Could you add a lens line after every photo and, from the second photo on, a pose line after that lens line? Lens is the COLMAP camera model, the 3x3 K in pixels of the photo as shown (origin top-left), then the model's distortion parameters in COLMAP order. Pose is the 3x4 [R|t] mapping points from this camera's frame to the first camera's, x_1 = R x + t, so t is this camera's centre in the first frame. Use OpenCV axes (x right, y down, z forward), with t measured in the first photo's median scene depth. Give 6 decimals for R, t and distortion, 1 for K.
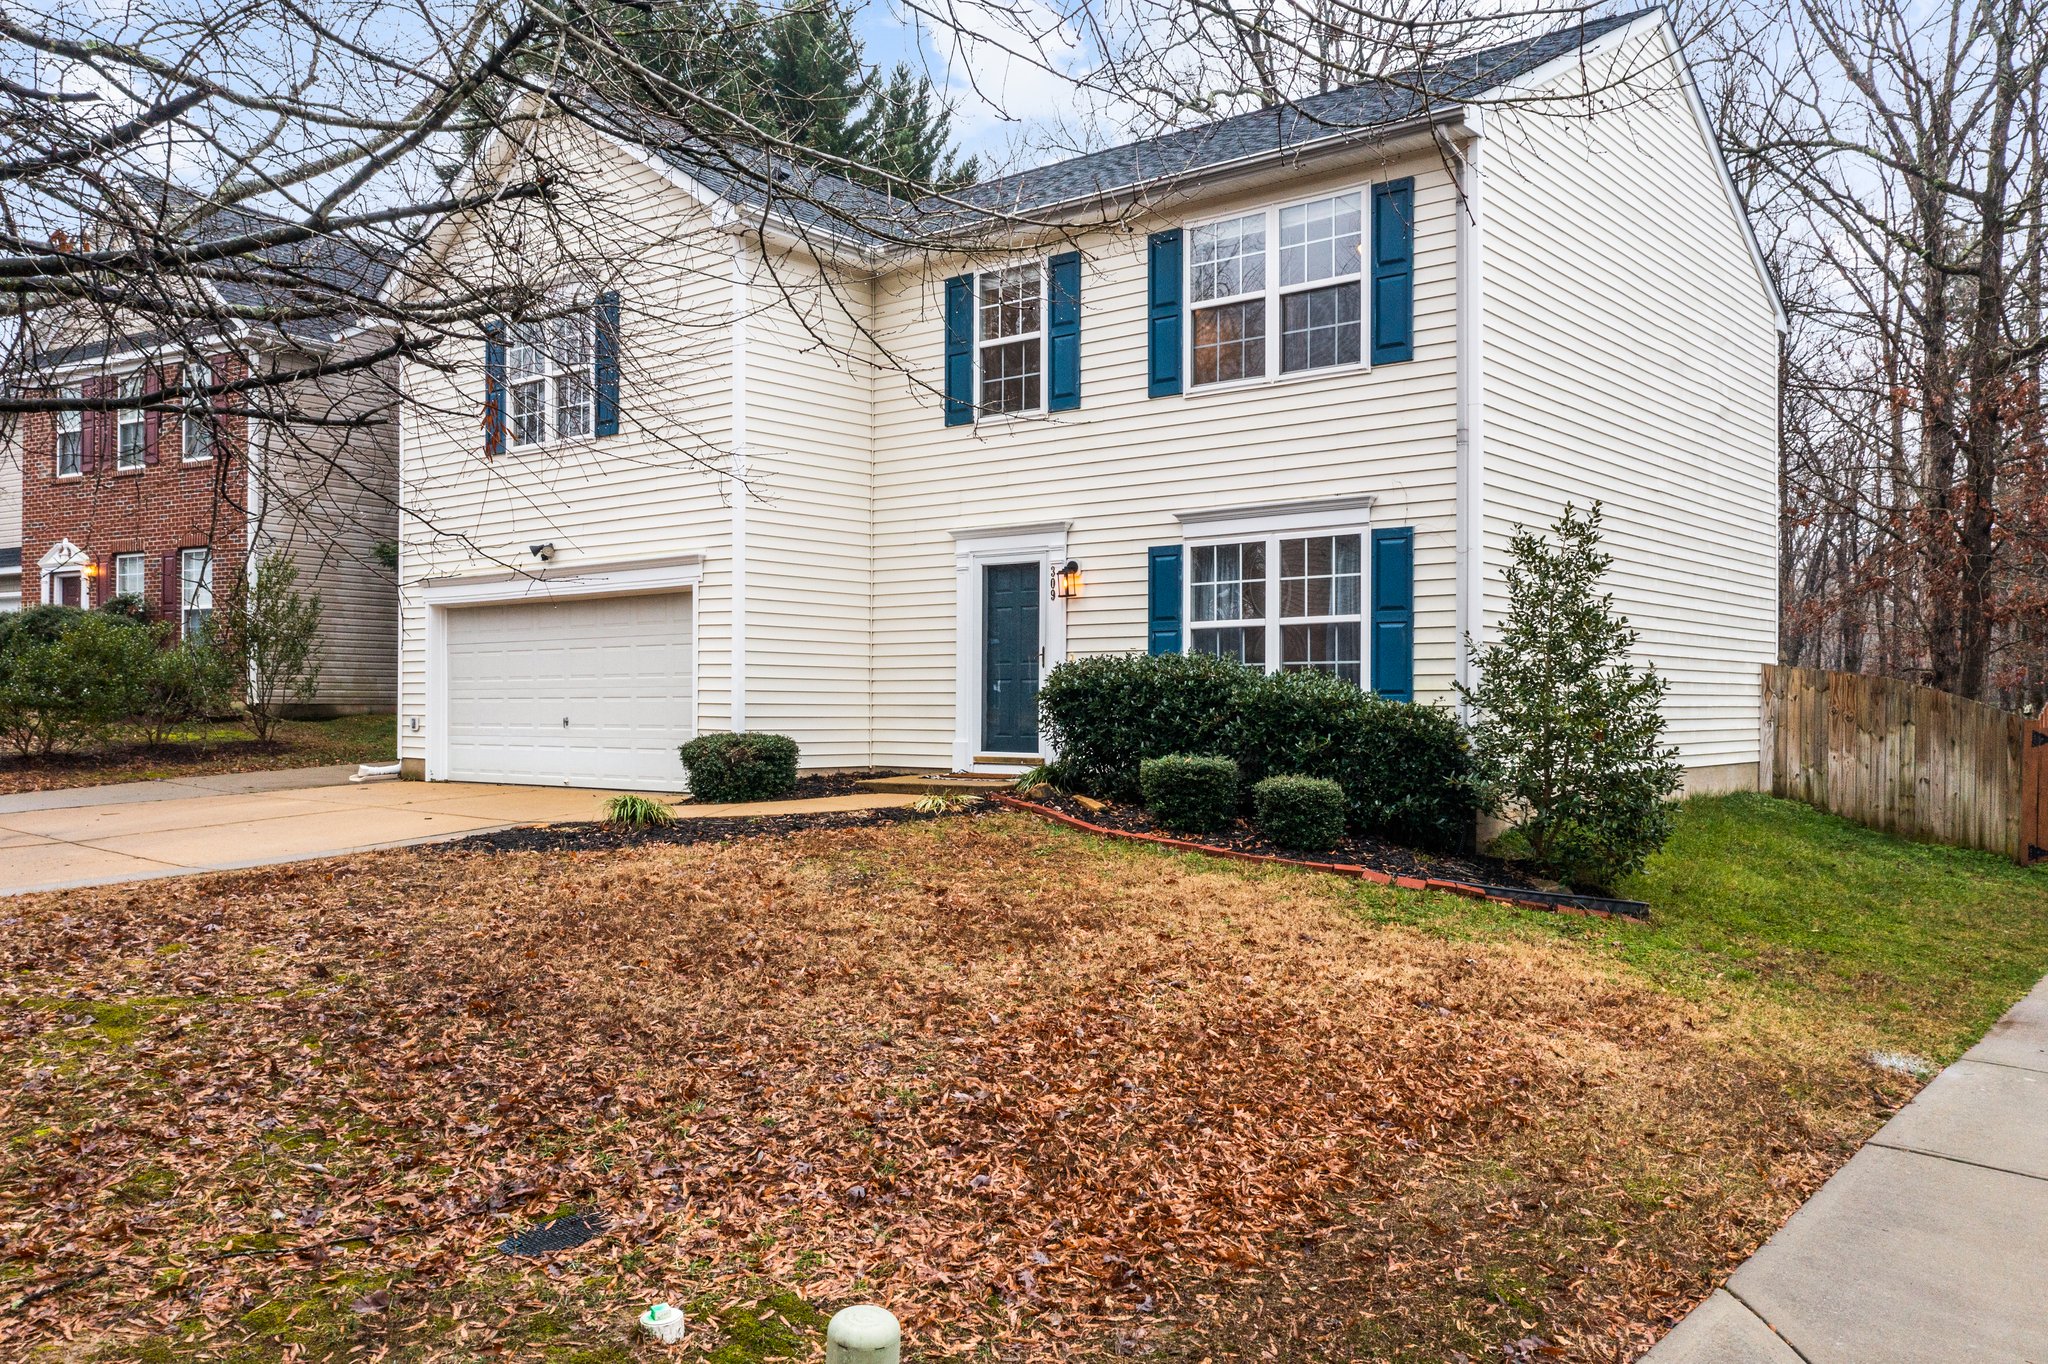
lens RADIAL K [[1635.7, 0, 1024.0], [0, 1635.7, 682.0], [0, 0, 1]] dist [-0.000776, 0.001433]
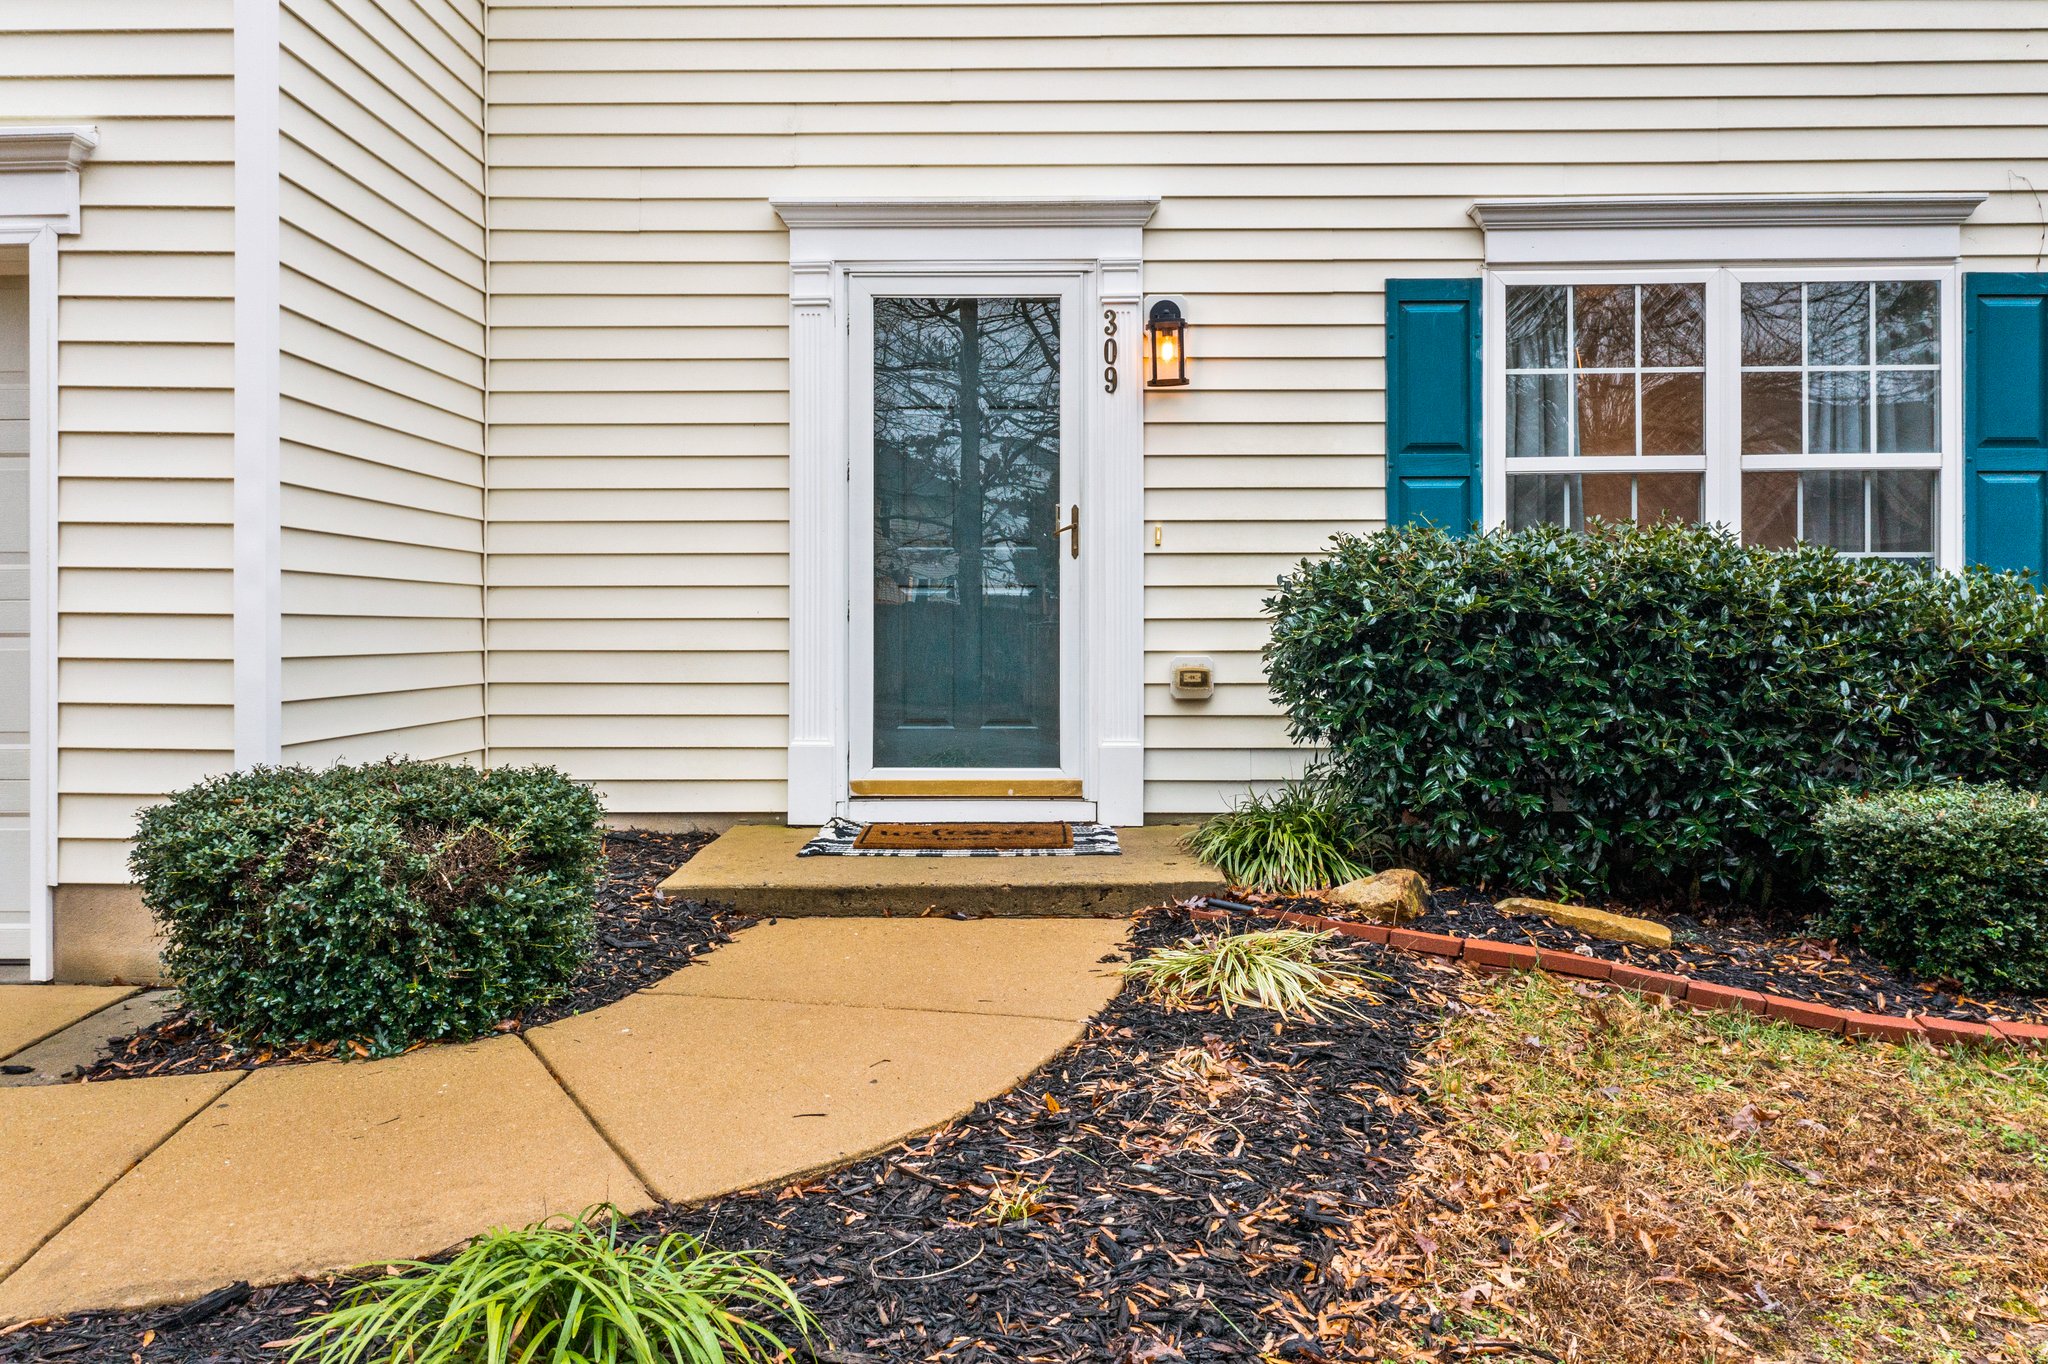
lens RADIAL K [[1645.6, 0, 1025.3], [0, 1645.6, 644.9], [0, 0, 1]] dist [-0.002066, 0.003412]
pose [[0.780296, -0.011108, 0.625312, -0.269604], [-0.003935, 0.999735, 0.022669, 0.003752], [-0.625398, -0.020149, 0.780046, 0.726396]]
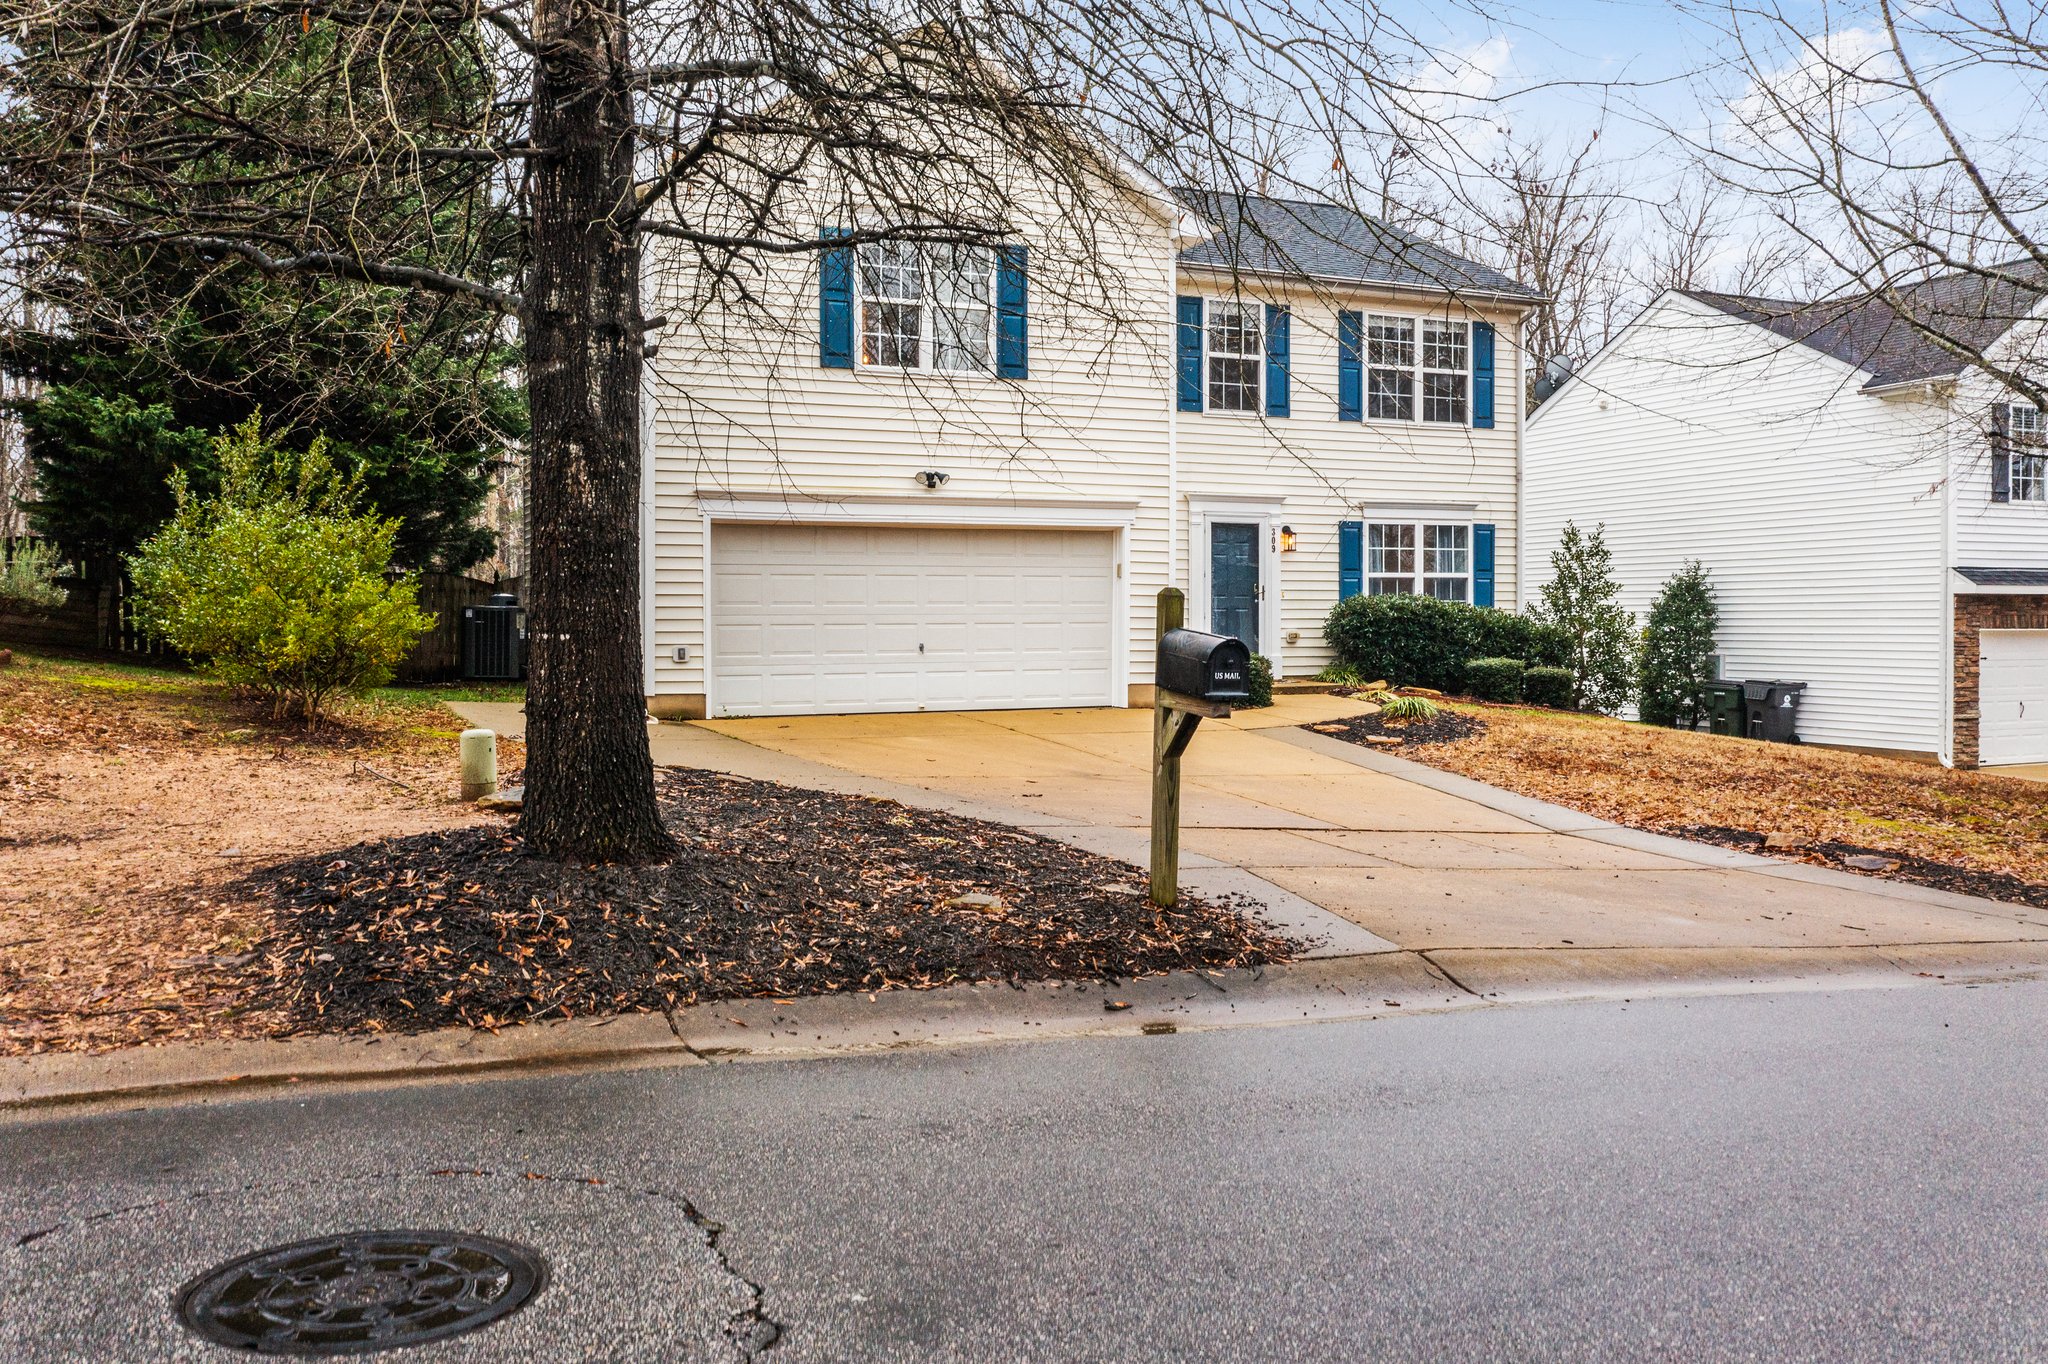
lens RADIAL K [[1635.2, 0, 1027.7], [0, 1635.2, 675.4], [0, 0, 1]] dist [-0.007060, 0.004501]
pose [[0.456064, -0.031373, 0.889394, -1.389625], [-0.007418, 0.999210, 0.039050, 0.001872], [-0.889916, -0.024407, 0.455471, 0.575983]]
